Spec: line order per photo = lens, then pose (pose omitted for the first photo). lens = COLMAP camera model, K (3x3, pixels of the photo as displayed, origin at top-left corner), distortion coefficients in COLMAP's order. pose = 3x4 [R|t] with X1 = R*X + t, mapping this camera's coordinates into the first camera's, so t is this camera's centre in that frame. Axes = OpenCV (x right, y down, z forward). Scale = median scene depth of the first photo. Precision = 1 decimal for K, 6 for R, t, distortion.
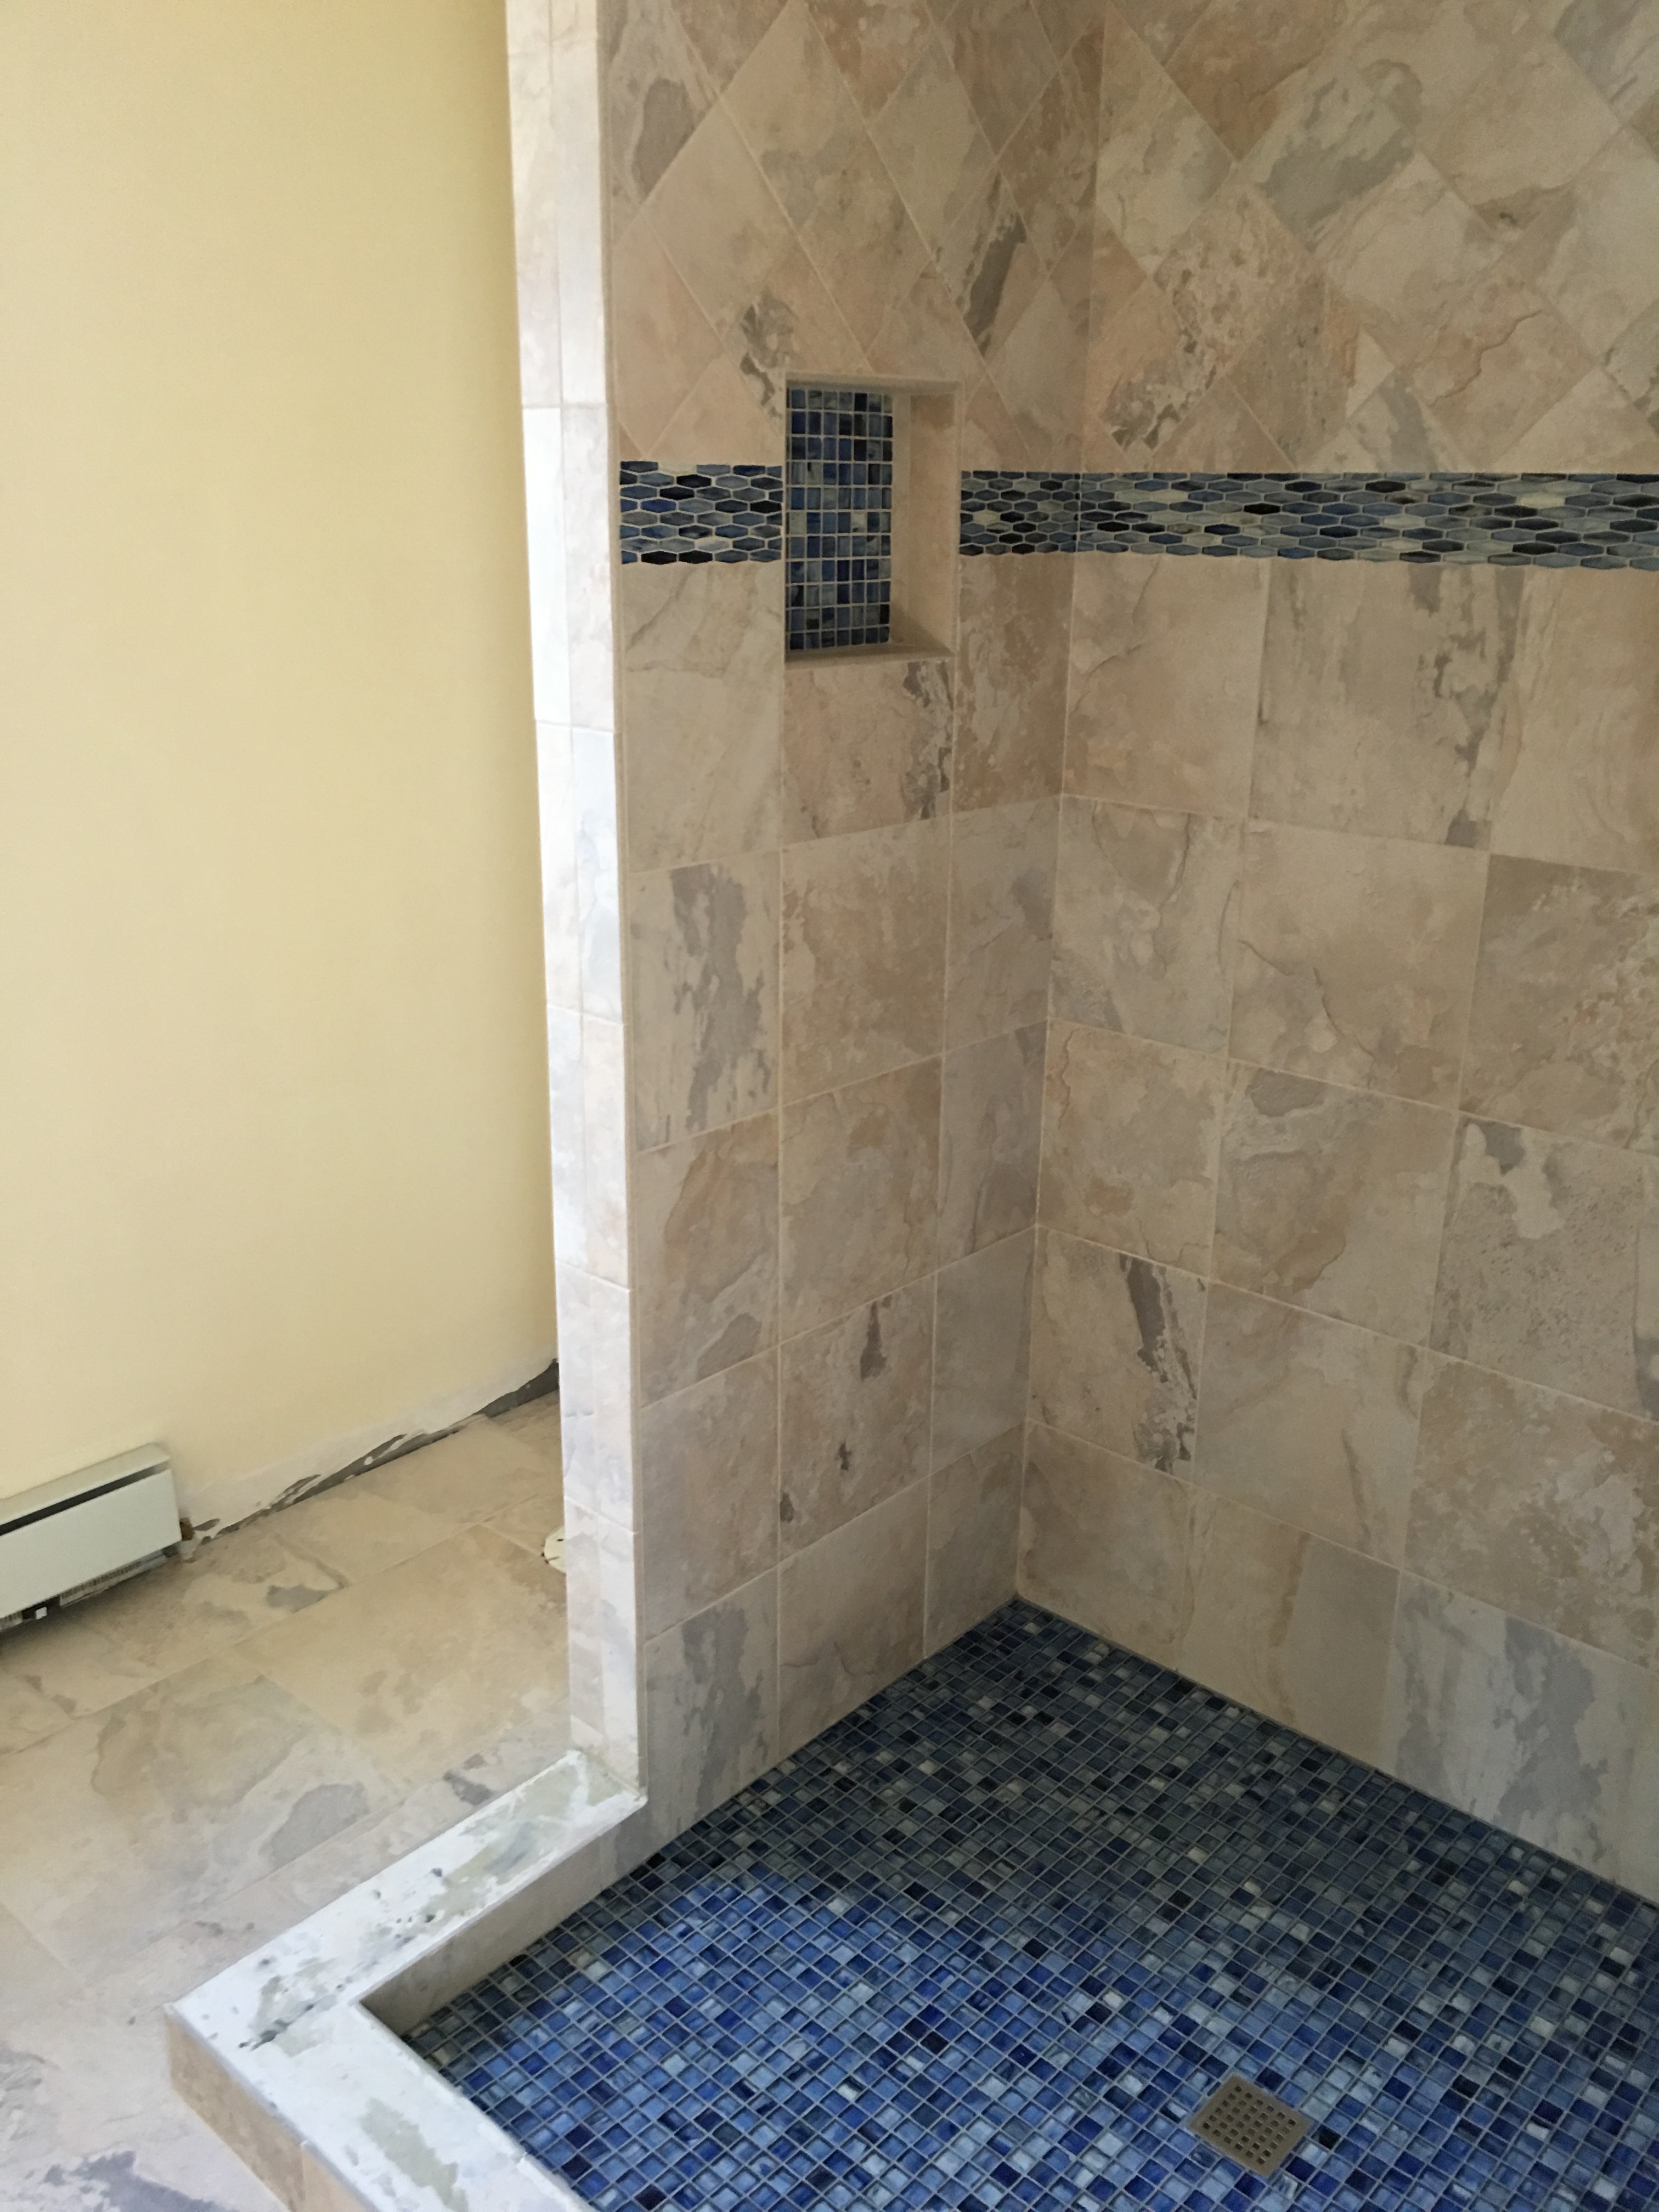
lens RADIAL K [[1869.8, 0, 842.6], [0, 1869.8, 1092.6], [0, 0, 1]] dist [0.074527, -0.094288]
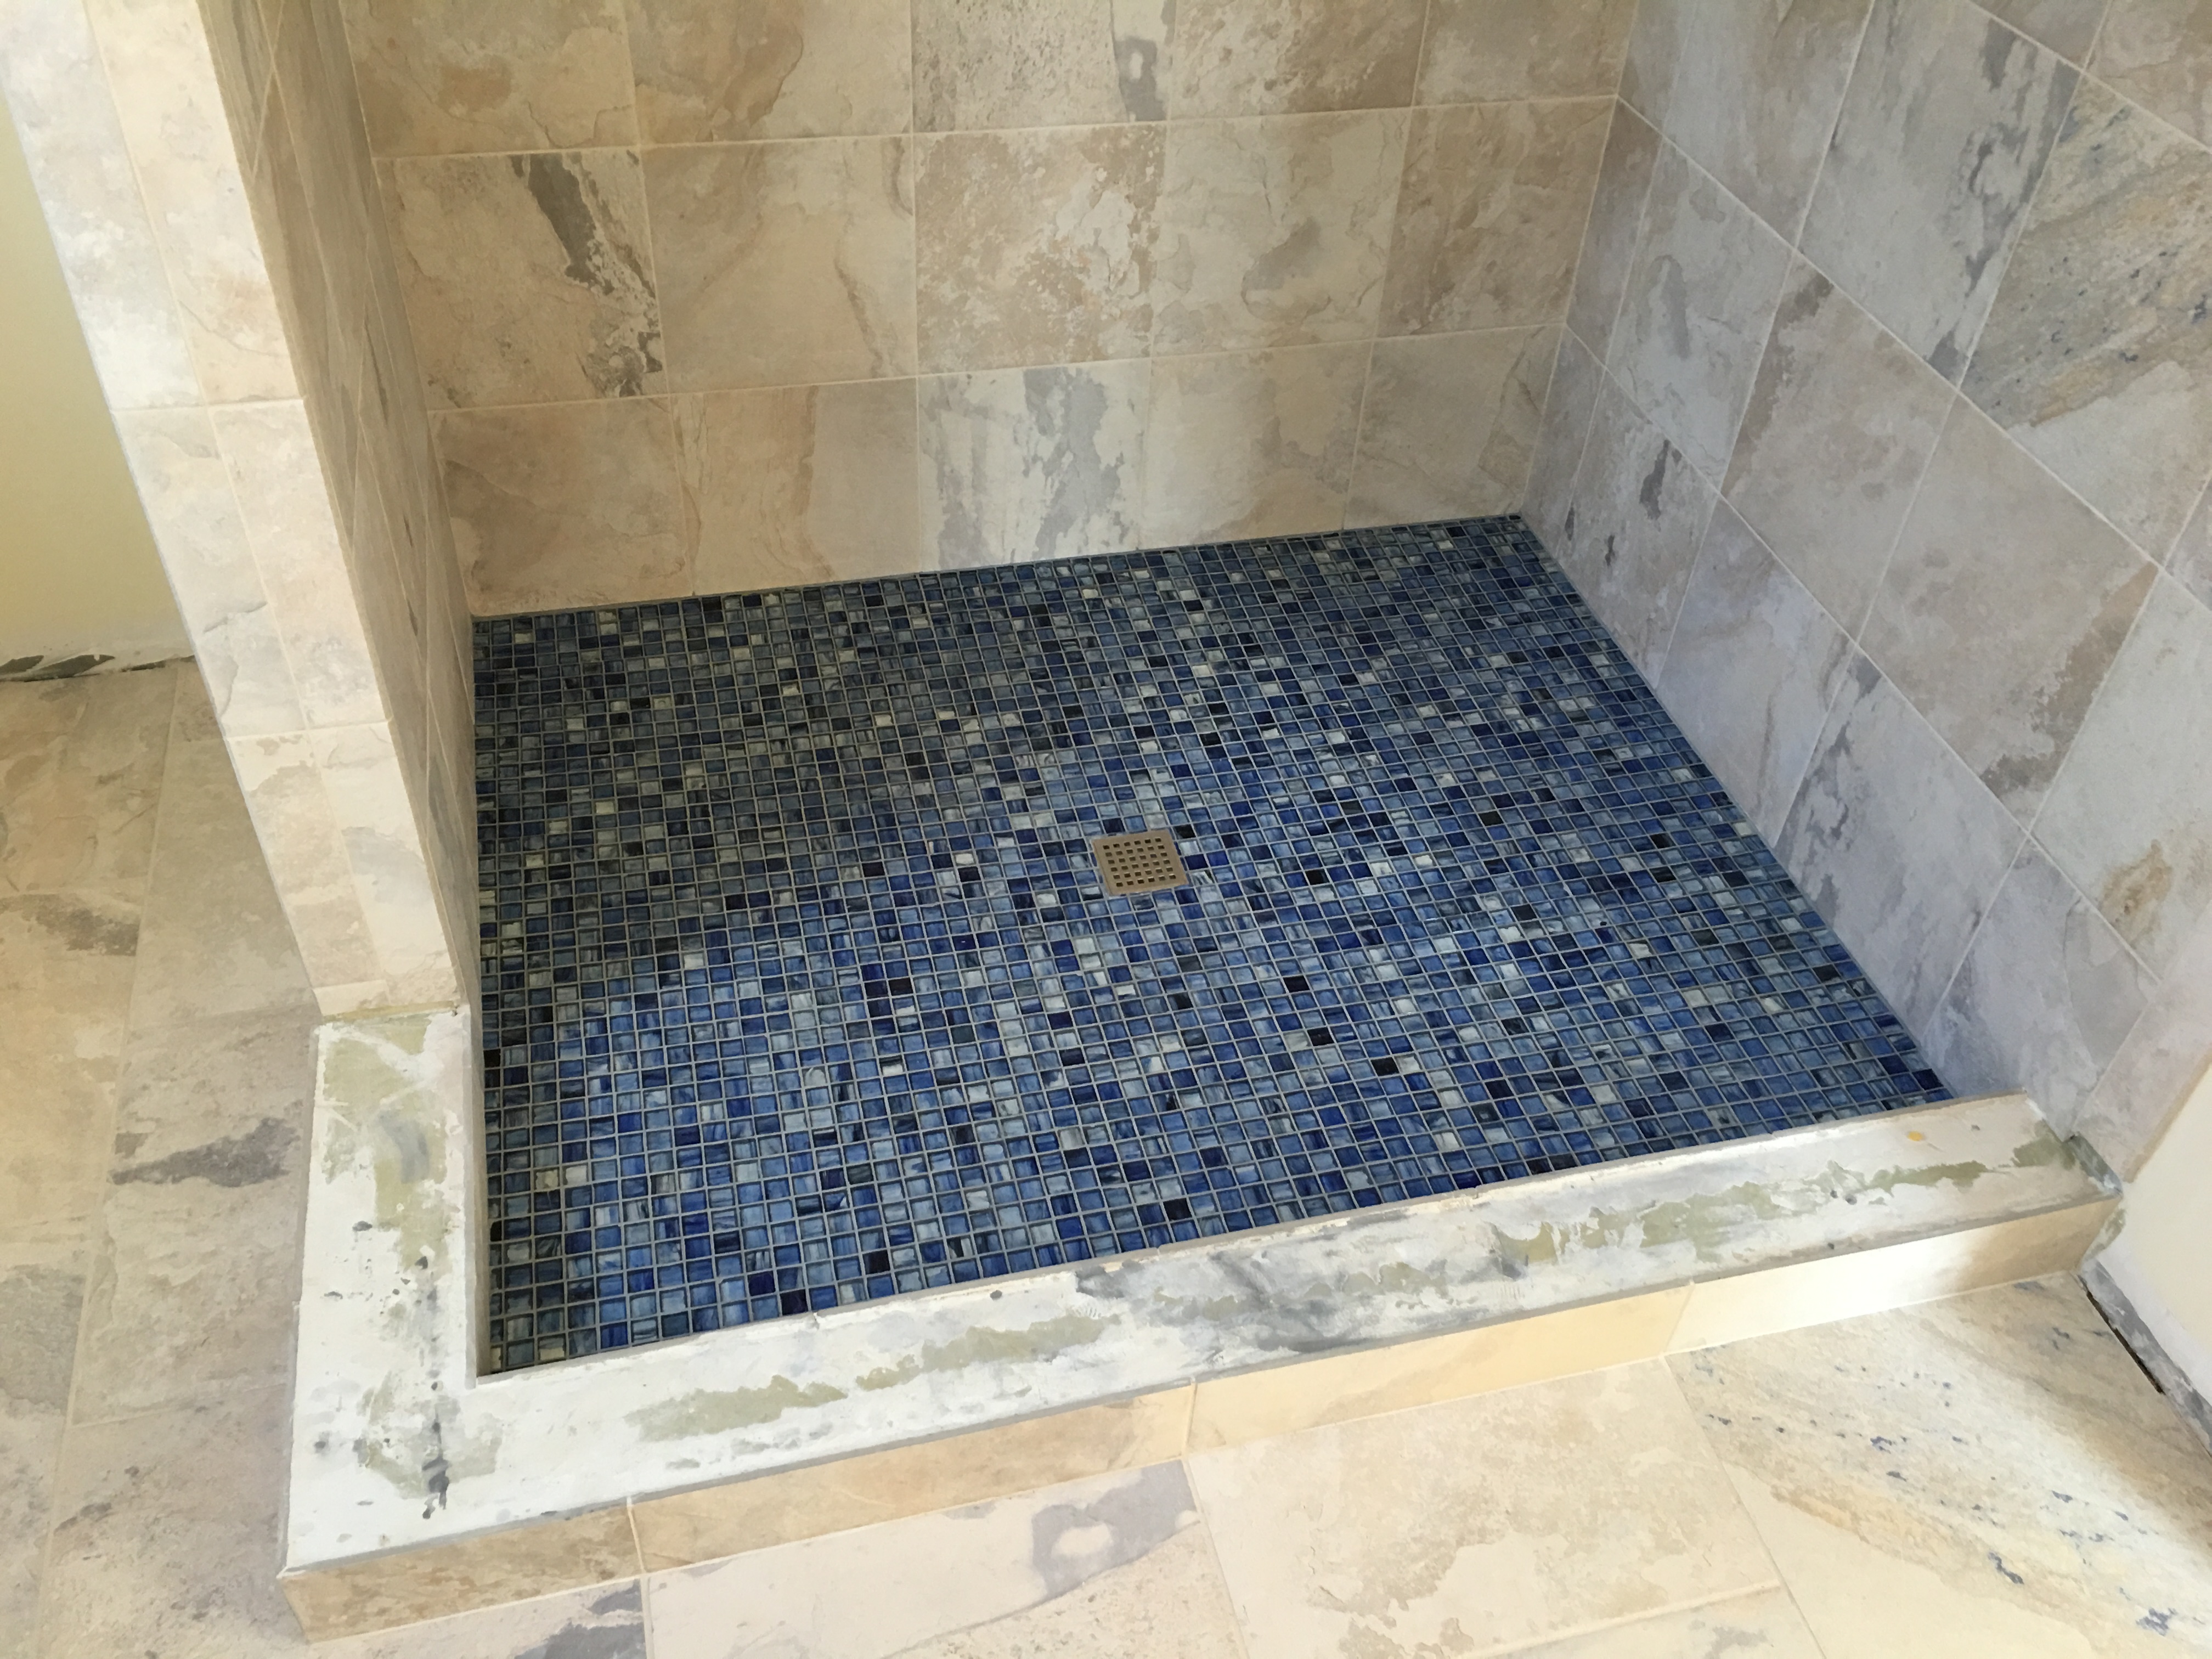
lens RADIAL K [[1869.8, 0, 1102.5], [0, 1869.8, 808.6], [0, 0, 1]] dist [0.074527, -0.094288]
pose [[0.558392, -0.543301, 0.626915, -0.434781], [0.214313, 0.824526, 0.523668, -0.062353], [-0.801417, -0.158056, 0.576845, 0.348107]]
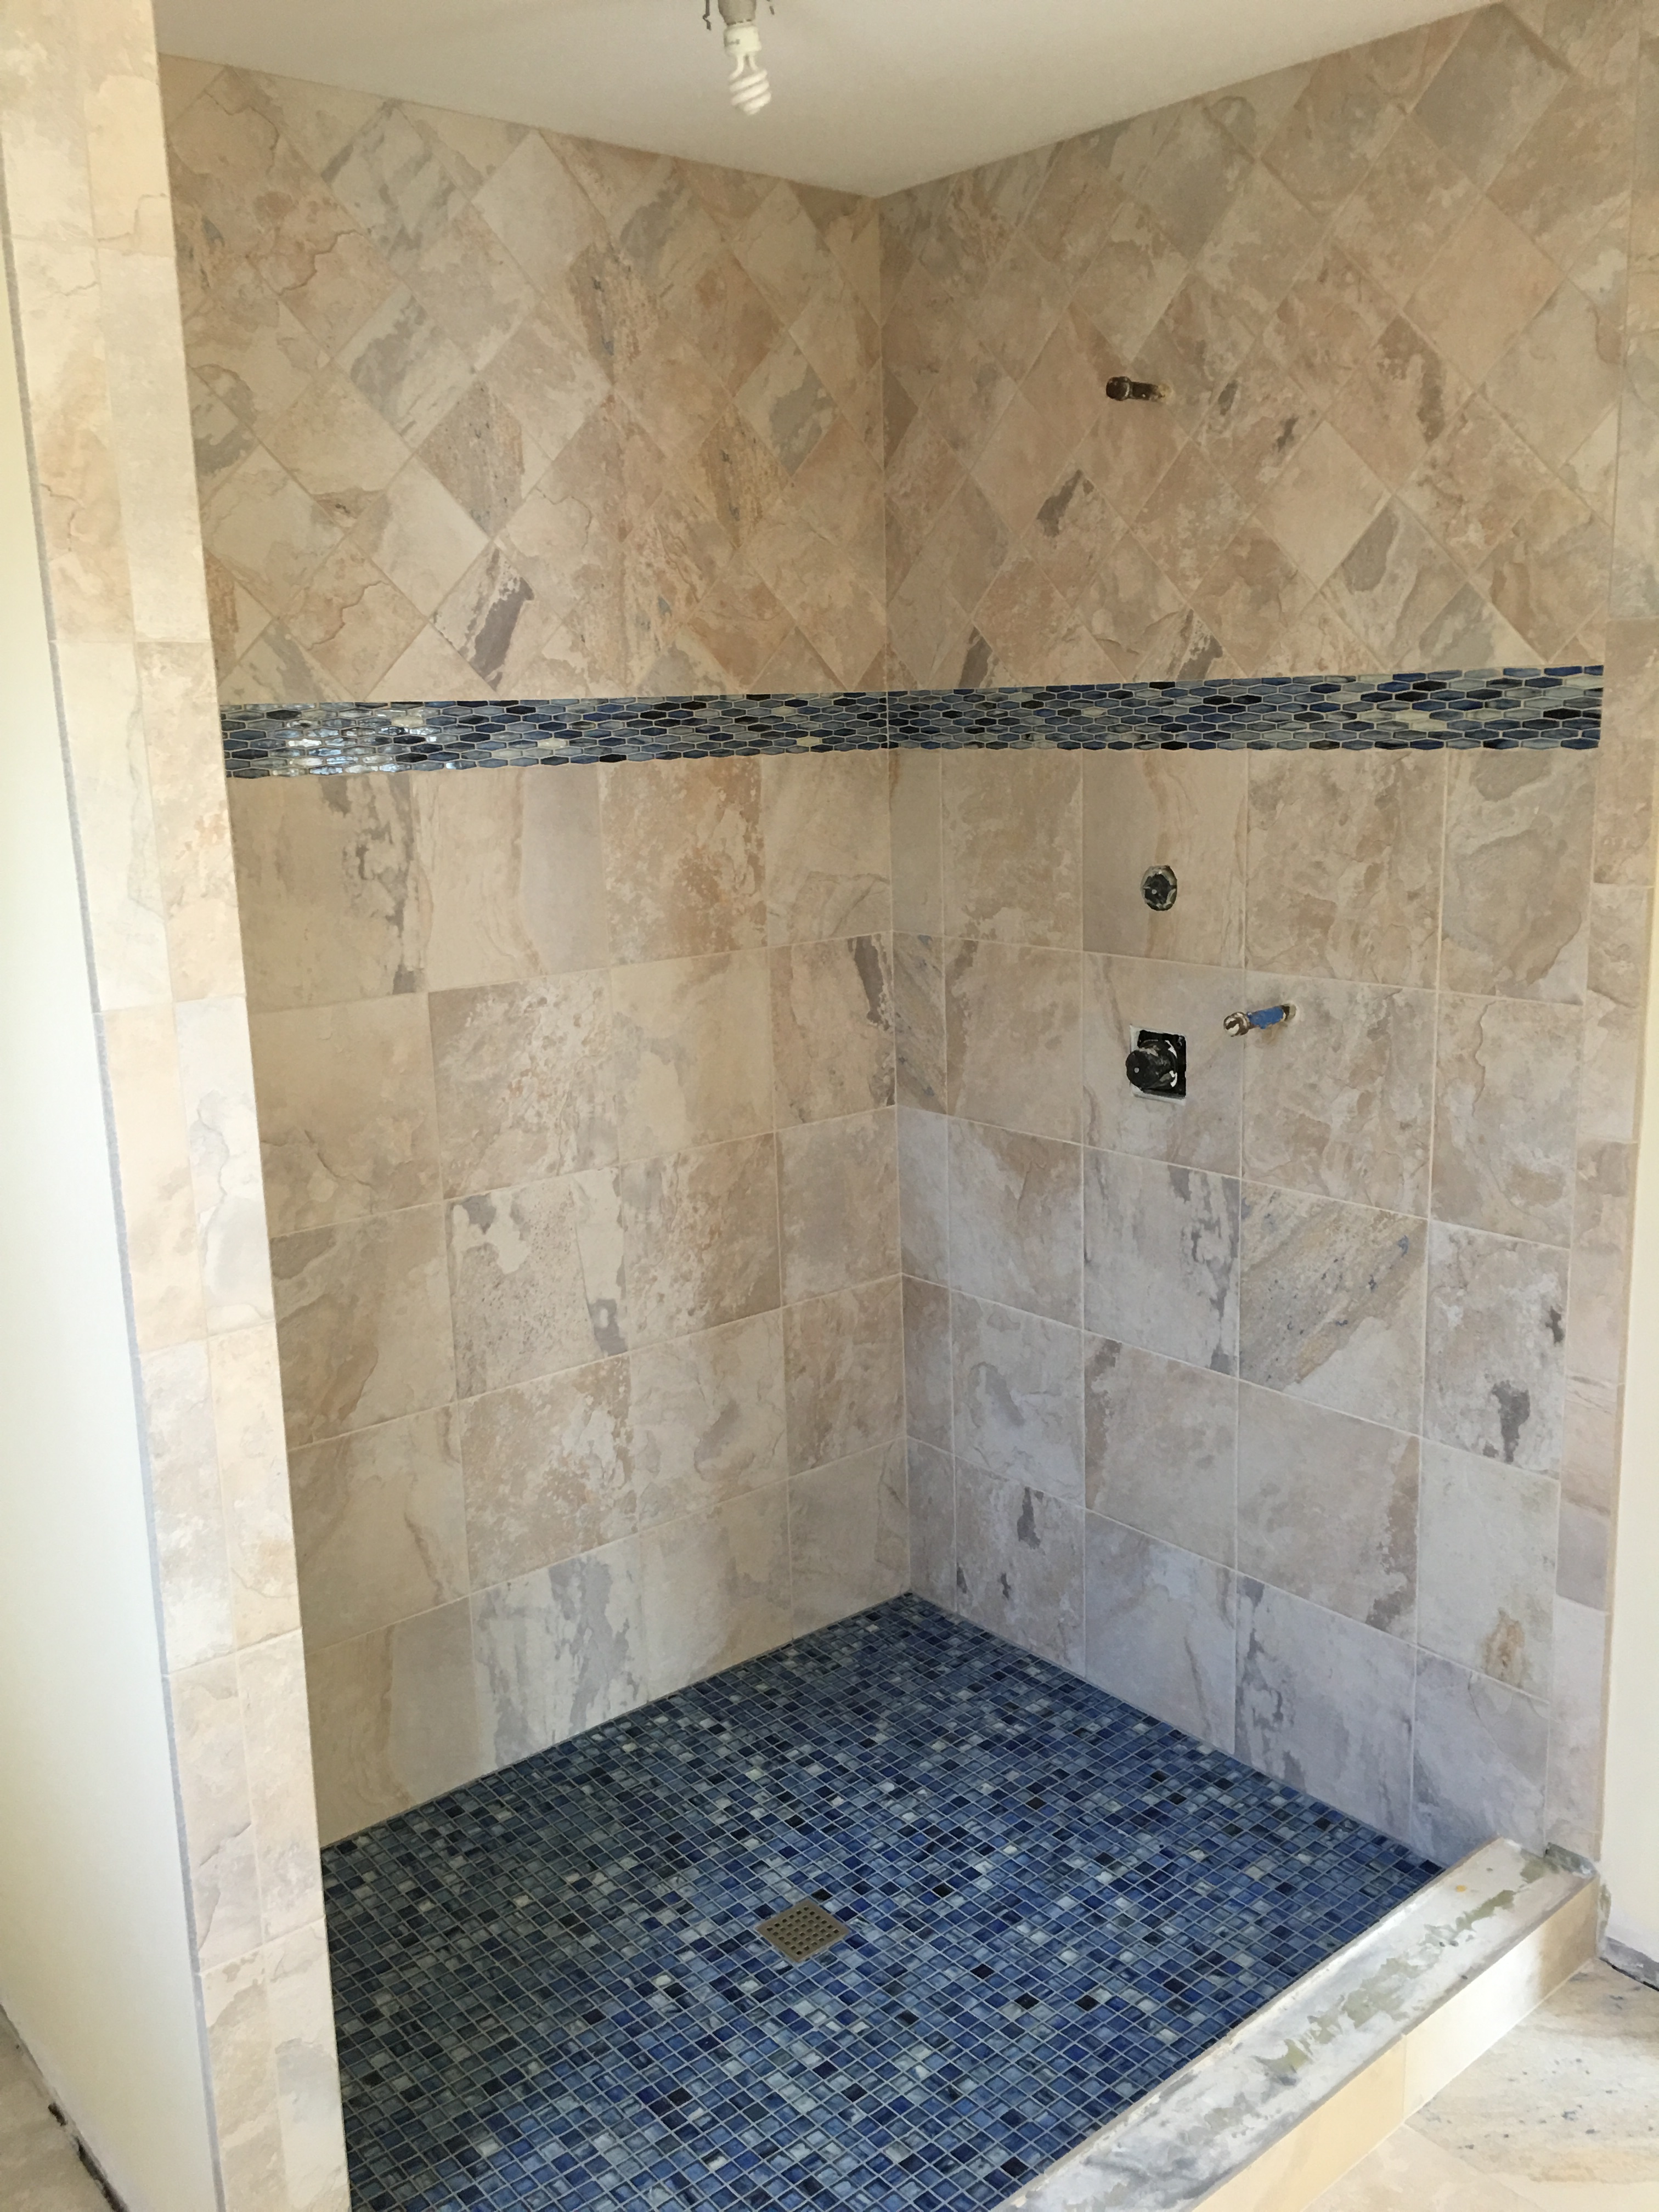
lens RADIAL K [[1869.8, 0, 837.1], [0, 1869.8, 1085.1], [0, 0, 1]] dist [0.074527, -0.094288]
pose [[0.135880, -0.216267, 0.966833, -0.827542], [0.330721, 0.929806, 0.161505, -0.177253], [-0.933895, 0.297806, 0.197866, 0.501409]]
